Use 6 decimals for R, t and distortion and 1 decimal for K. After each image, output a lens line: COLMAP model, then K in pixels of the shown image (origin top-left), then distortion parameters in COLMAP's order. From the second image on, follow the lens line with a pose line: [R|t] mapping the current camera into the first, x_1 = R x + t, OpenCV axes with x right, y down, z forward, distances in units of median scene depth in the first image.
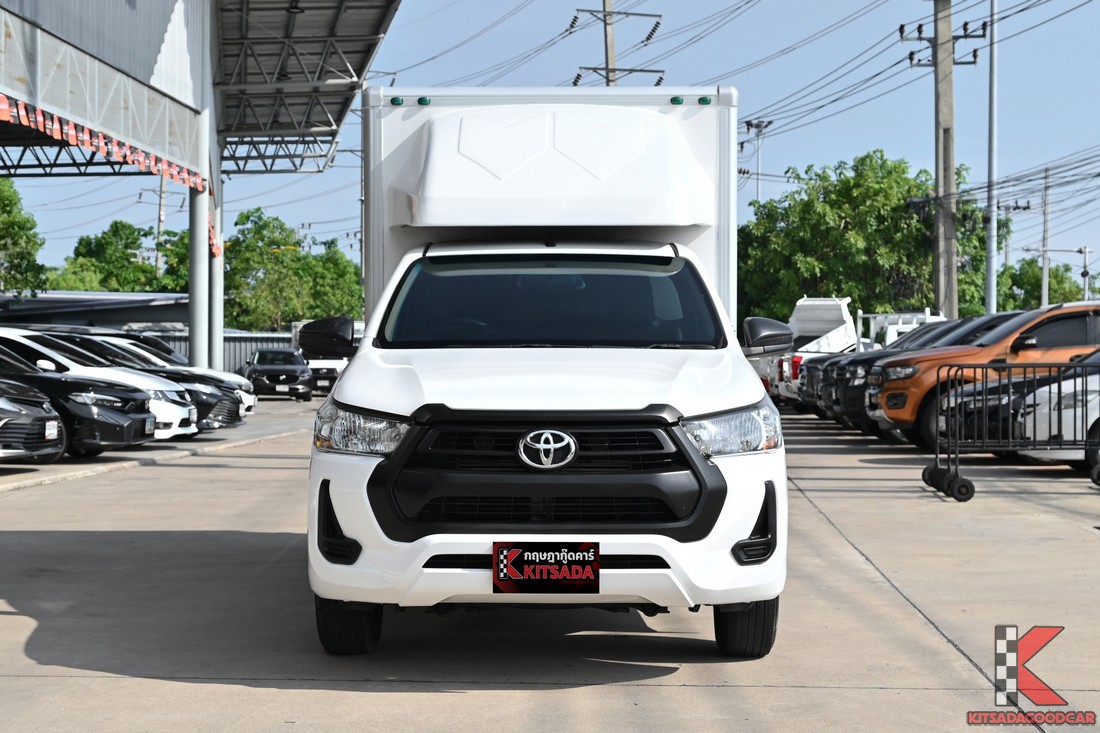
lens RADIAL K [[1835.5, 0, 548.2], [0, 1835.5, 364.9], [0, 0, 1]] dist [-0.019147, 0.000000]
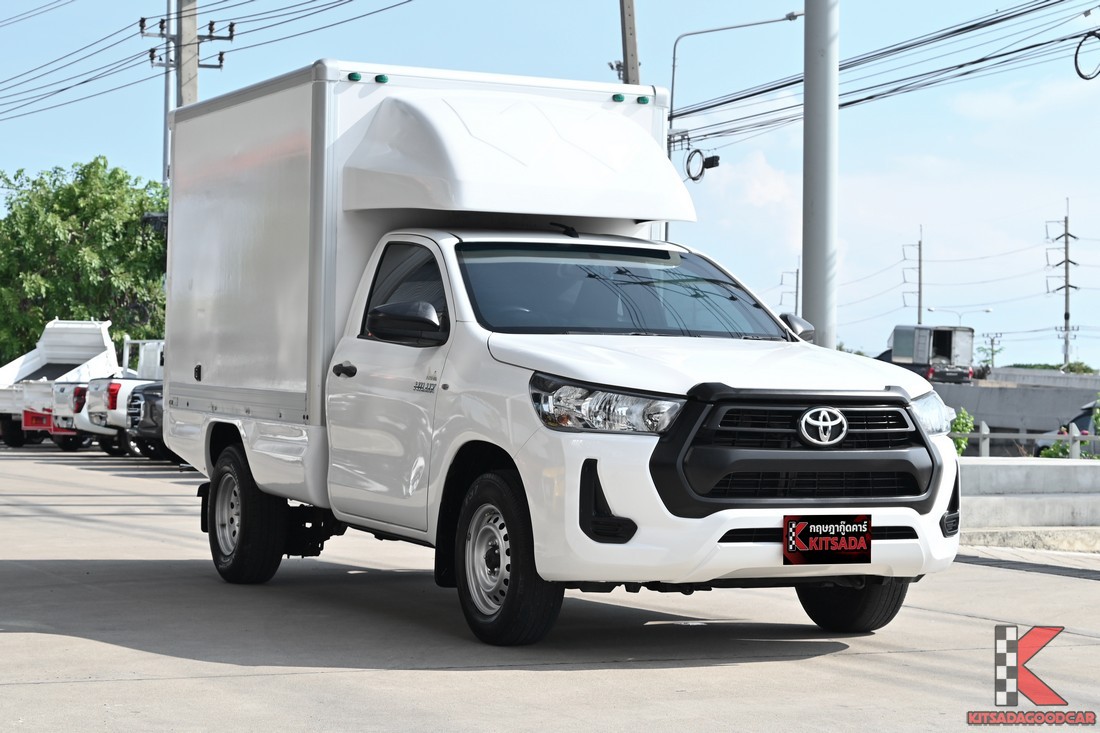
lens RADIAL K [[2087.2, 0, 550.3], [0, 2087.2, 369.4], [0, 0, 1]] dist [-0.005260, 0.000000]
pose [[0.905436, 0.017923, 0.424104, -0.441605], [-0.010576, 0.999751, -0.019672, 0.026110], [-0.424351, 0.013326, 0.905400, -0.008881]]
